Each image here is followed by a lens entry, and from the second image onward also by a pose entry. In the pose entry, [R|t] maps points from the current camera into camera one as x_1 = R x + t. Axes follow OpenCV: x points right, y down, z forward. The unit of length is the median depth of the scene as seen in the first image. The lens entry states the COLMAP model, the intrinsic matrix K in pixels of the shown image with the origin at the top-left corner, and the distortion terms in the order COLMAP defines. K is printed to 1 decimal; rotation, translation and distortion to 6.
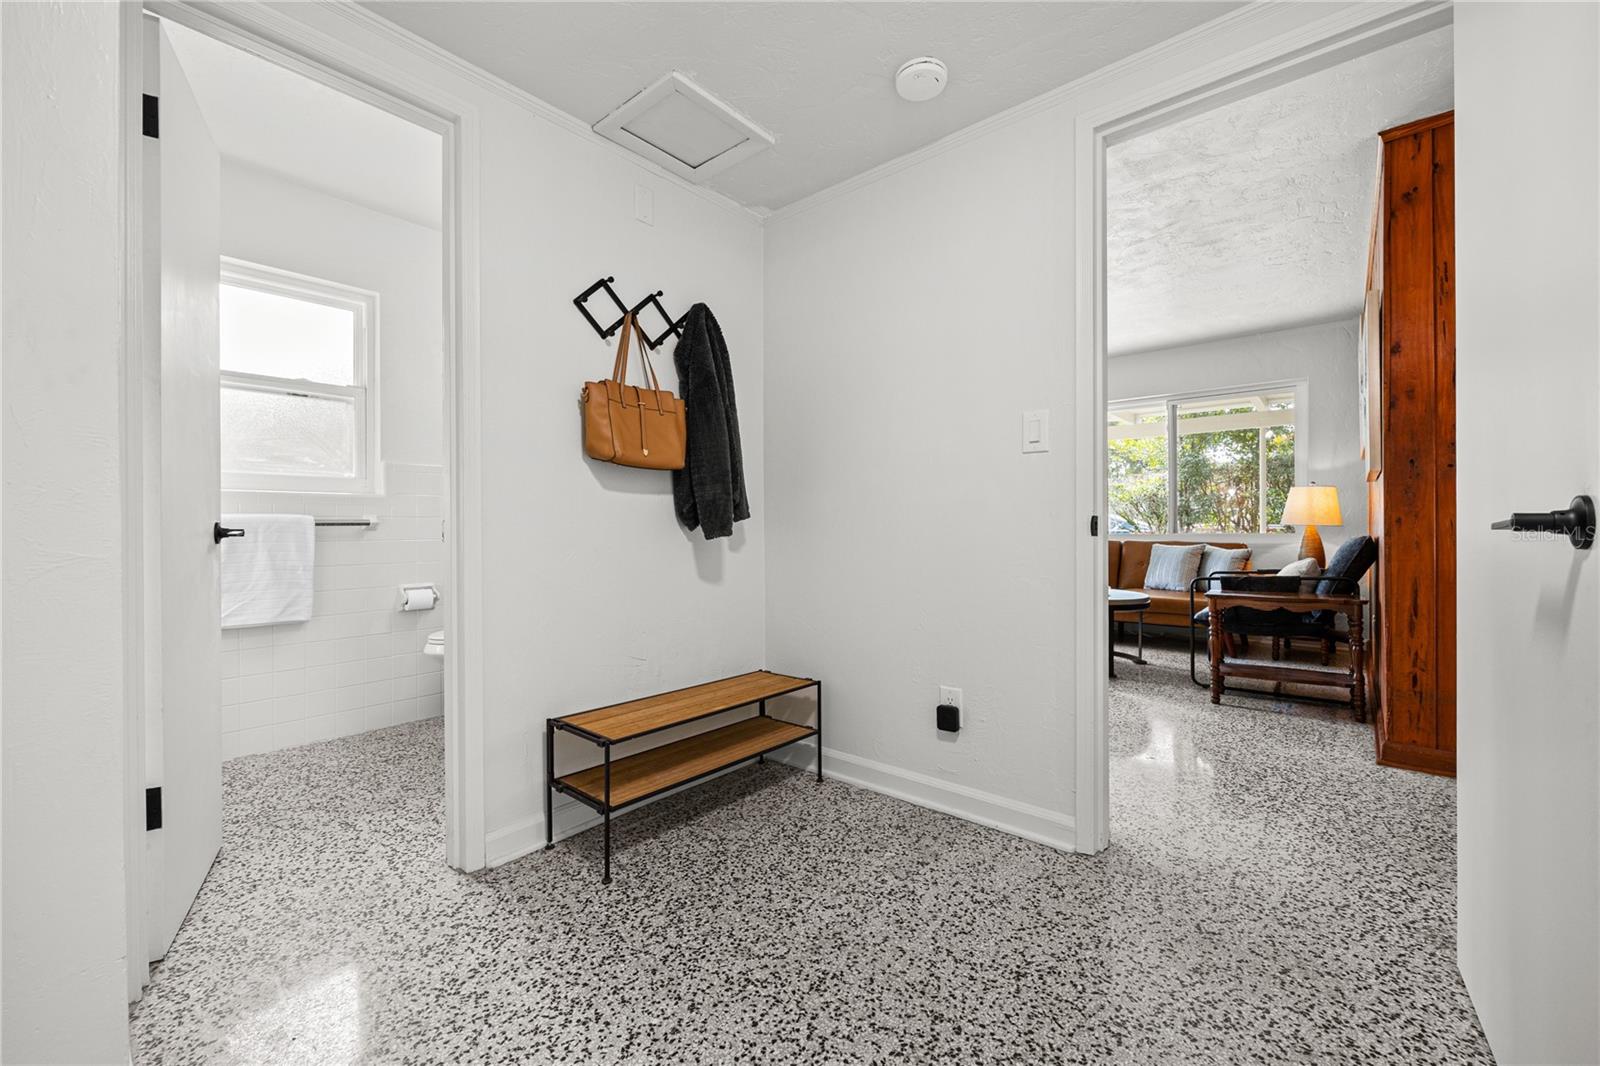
lens RADIAL K [[633.4, 0, 796.0], [0, 633.4, 529.3], [0, 0, 1]] dist [-0.000015, -0.000040]
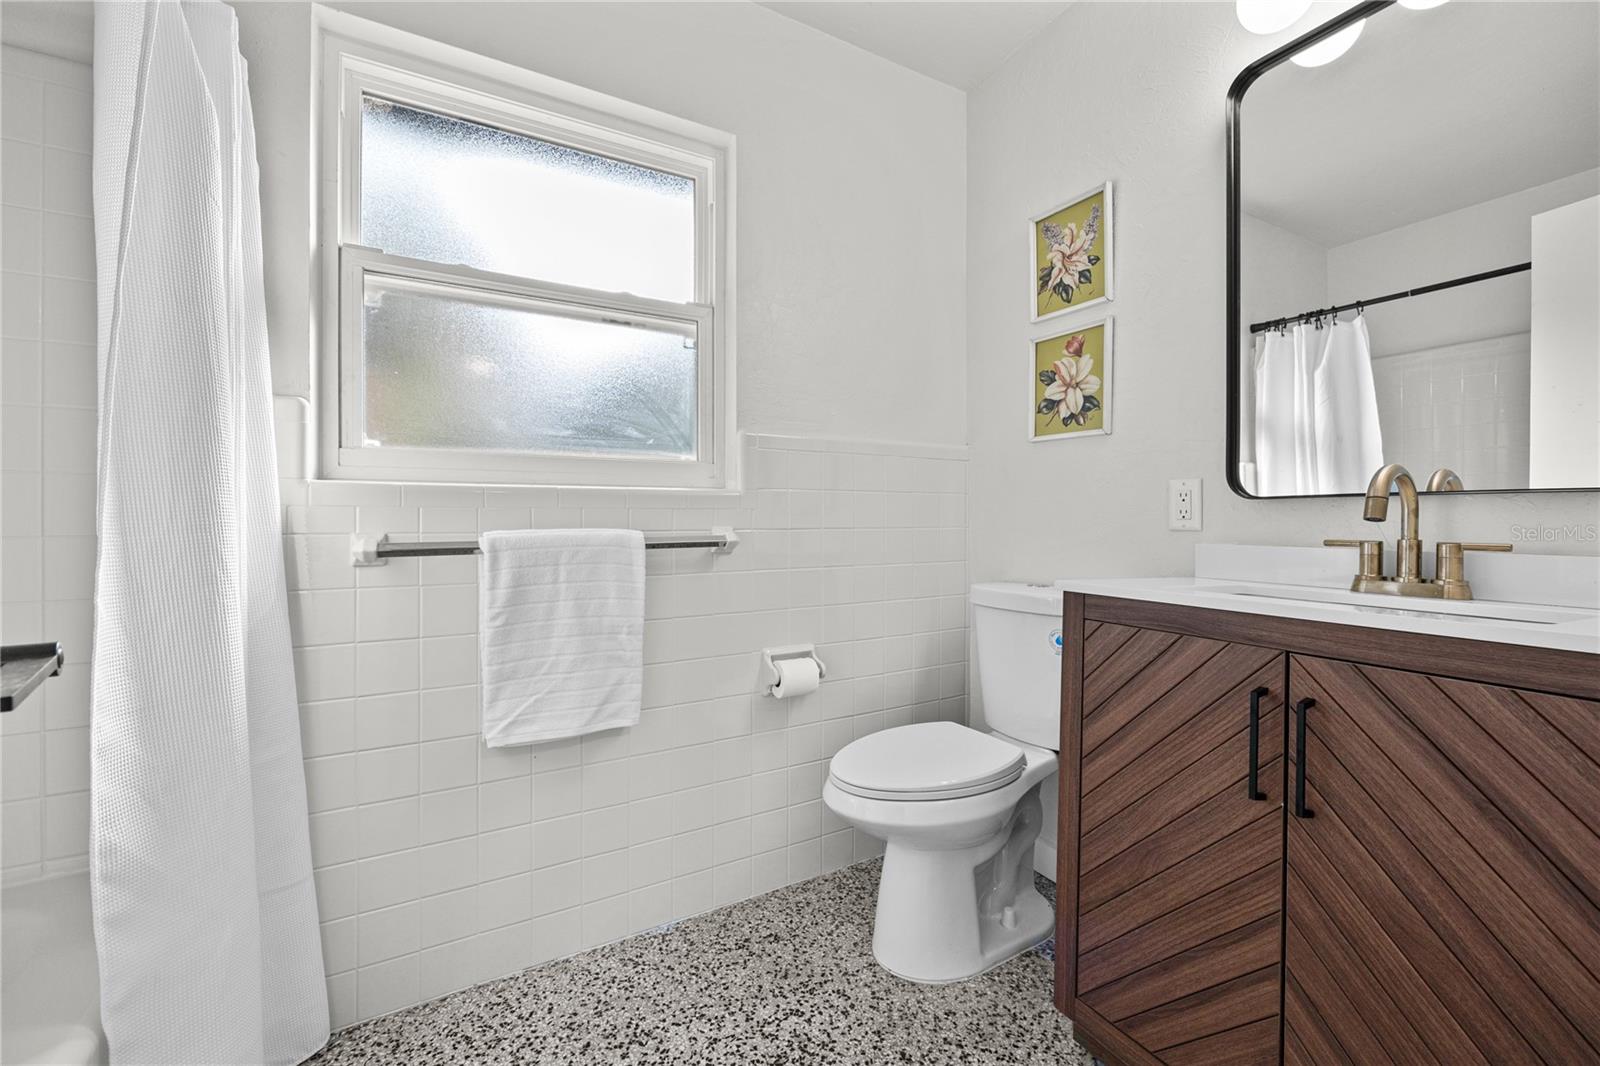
lens RADIAL K [[633.4, 0, 801.0], [0, 633.4, 526.7], [0, 0, 1]] dist [-0.000015, -0.000040]
pose [[0.935579, 0.003006, -0.353104, -0.440886], [-0.002734, 0.999995, 0.001271, -0.025650], [0.353107, -0.000223, 0.935583, 0.536913]]
